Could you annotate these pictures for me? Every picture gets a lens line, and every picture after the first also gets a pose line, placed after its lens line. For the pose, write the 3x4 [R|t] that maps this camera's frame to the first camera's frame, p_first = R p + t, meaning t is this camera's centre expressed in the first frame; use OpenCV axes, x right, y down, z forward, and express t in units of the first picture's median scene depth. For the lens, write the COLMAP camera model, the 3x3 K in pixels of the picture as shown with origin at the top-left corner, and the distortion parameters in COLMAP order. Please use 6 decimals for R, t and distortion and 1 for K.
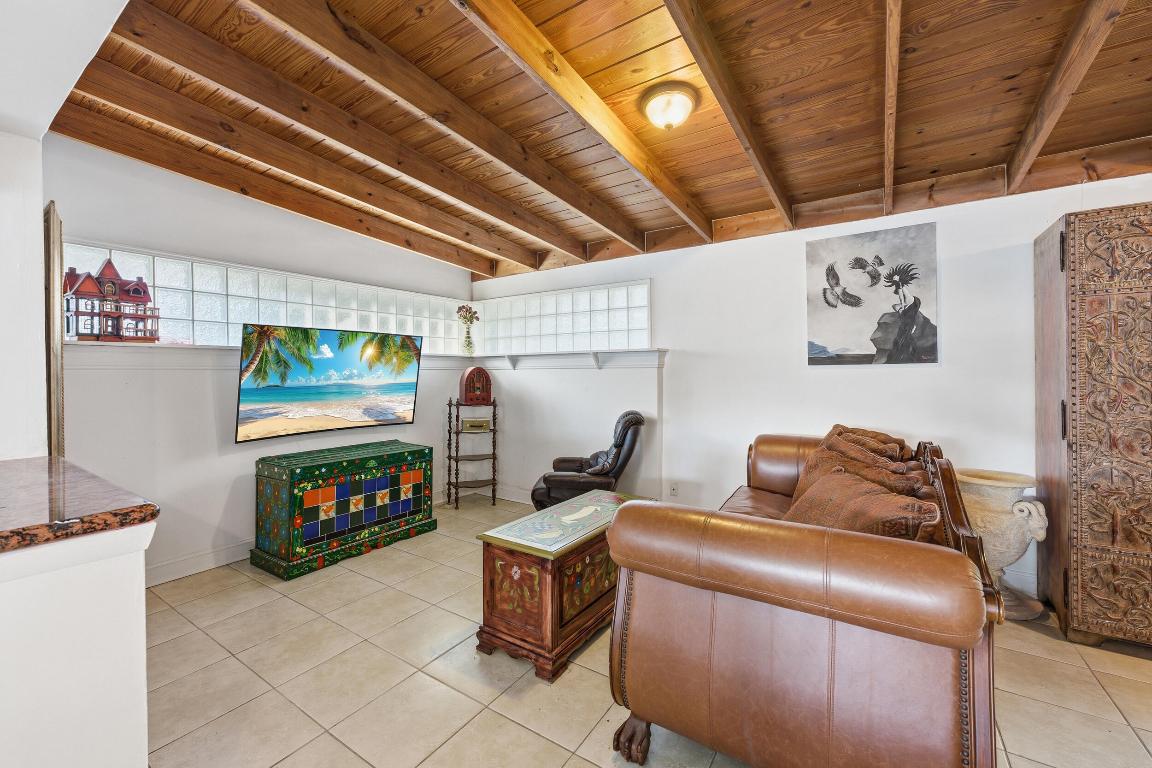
lens RADIAL K [[477.6, 0, 581.3], [0, 477.6, 384.4], [0, 0, 1]] dist [-0.002080, 0.002126]
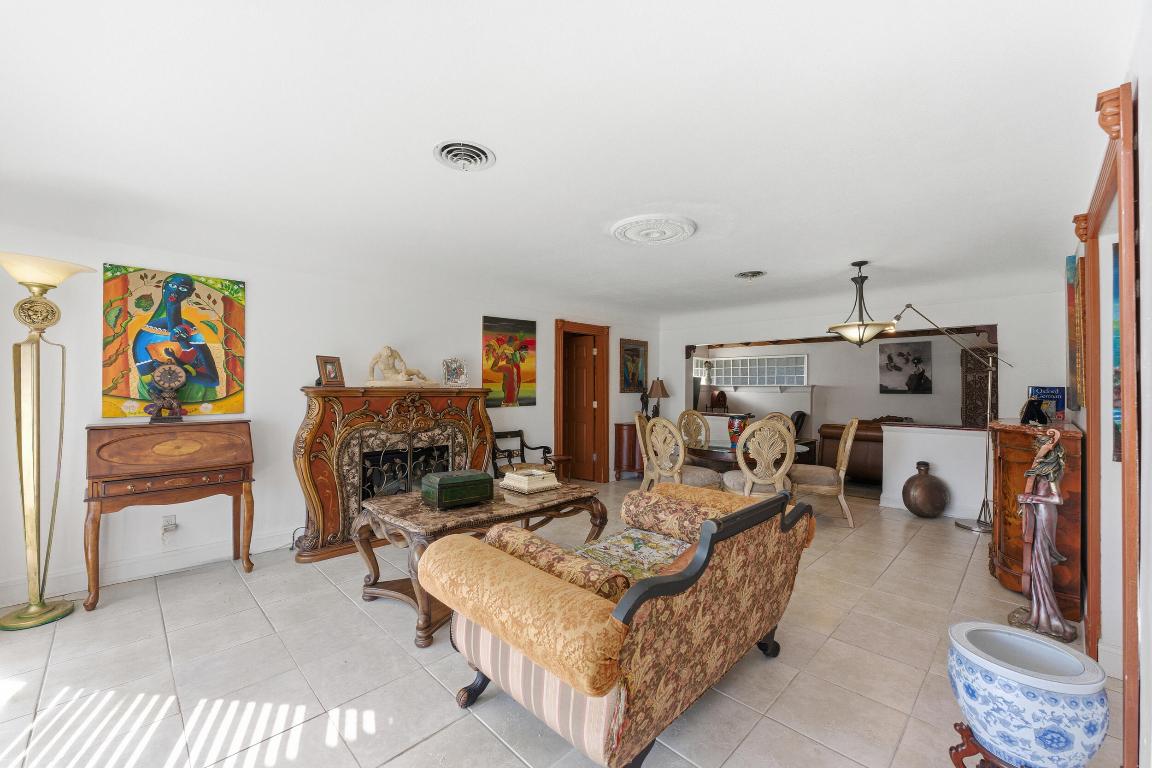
lens RADIAL K [[477.6, 0, 572.2], [0, 477.6, 384.3], [0, 0, 1]] dist [-0.002080, 0.002126]
pose [[0.979594, 0.016141, -0.200336, -0.596369], [-0.023243, 0.999180, -0.033151, 0.031377], [0.199636, 0.037131, 0.979166, -1.753208]]
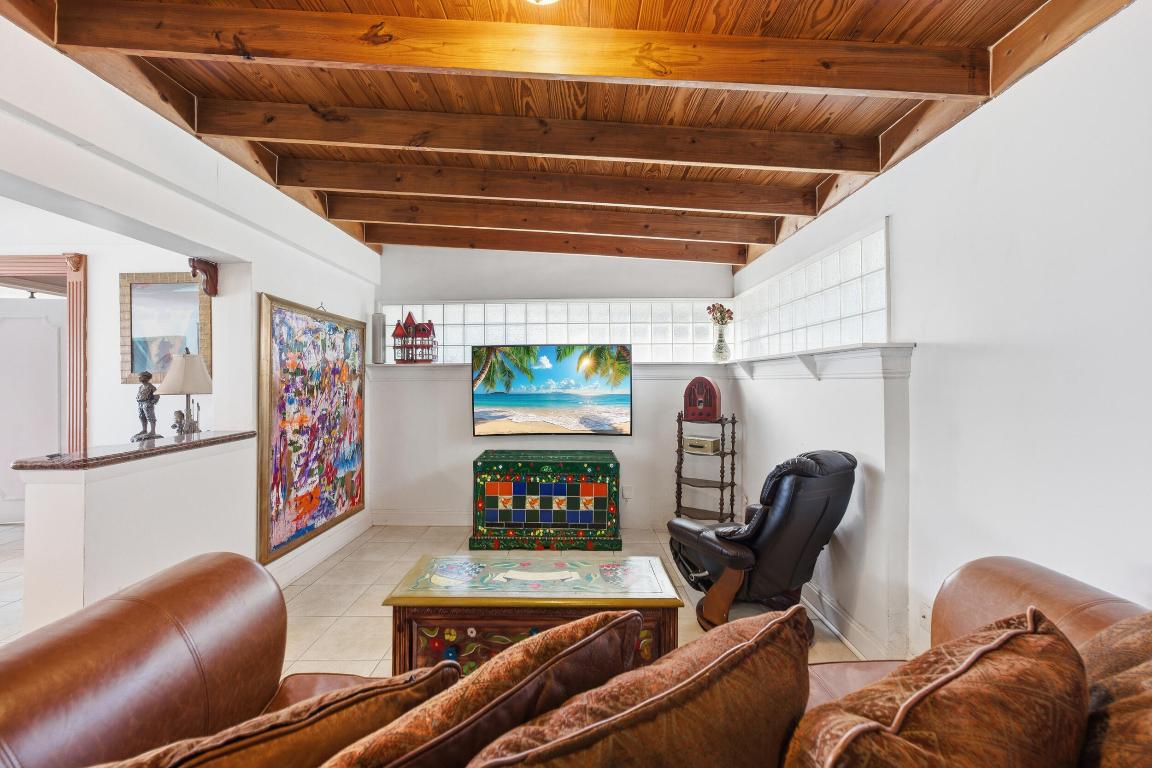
lens RADIAL K [[477.6, 0, 577.1], [0, 477.6, 383.8], [0, 0, 1]] dist [-0.002080, 0.002126]
pose [[0.525329, 0.009731, -0.850844, 0.488059], [-0.021345, 0.999771, -0.001744, -0.023130], [0.850632, 0.019077, 0.525416, 0.474851]]
